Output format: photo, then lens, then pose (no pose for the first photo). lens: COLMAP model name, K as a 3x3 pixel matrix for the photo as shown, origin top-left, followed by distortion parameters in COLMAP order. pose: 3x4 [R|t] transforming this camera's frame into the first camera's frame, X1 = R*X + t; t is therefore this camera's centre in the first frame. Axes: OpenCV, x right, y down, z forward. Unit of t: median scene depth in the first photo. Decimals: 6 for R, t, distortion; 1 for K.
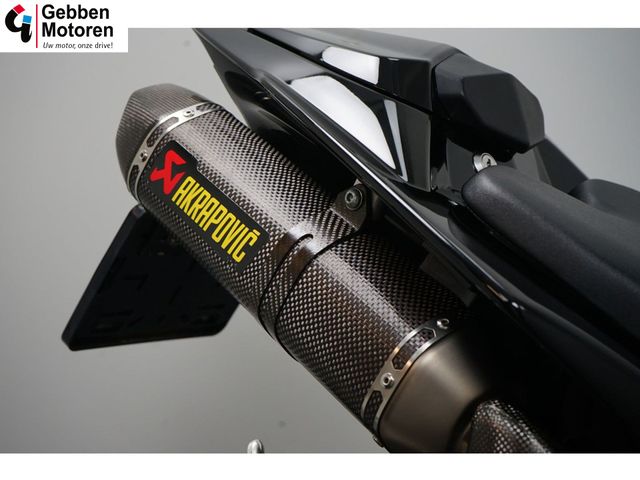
lens RADIAL K [[1087.5, 0, 320.0], [0, 1087.5, 240.0], [0, 0, 1]] dist [0.019857, -0.008112]
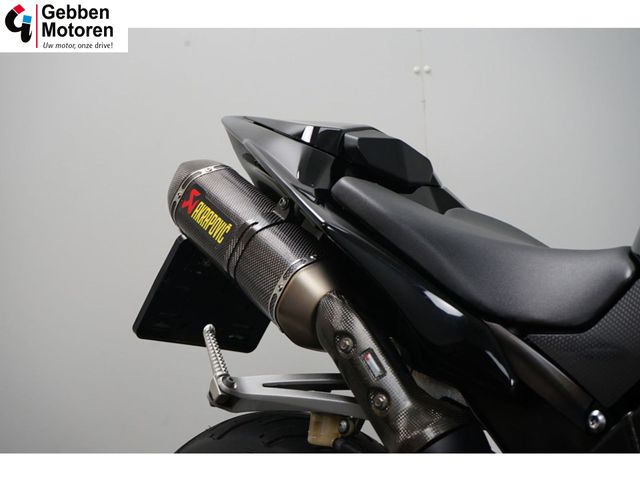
lens RADIAL K [[1306.8, 0, 320.0], [0, 1306.8, 240.0], [0, 0, 1]] dist [0.004644, -0.015170]
pose [[0.984219, -0.003970, -0.176912, 0.396757], [-0.030161, 0.981357, -0.189815, 0.359914], [0.174368, 0.192155, 0.965750, -0.846270]]
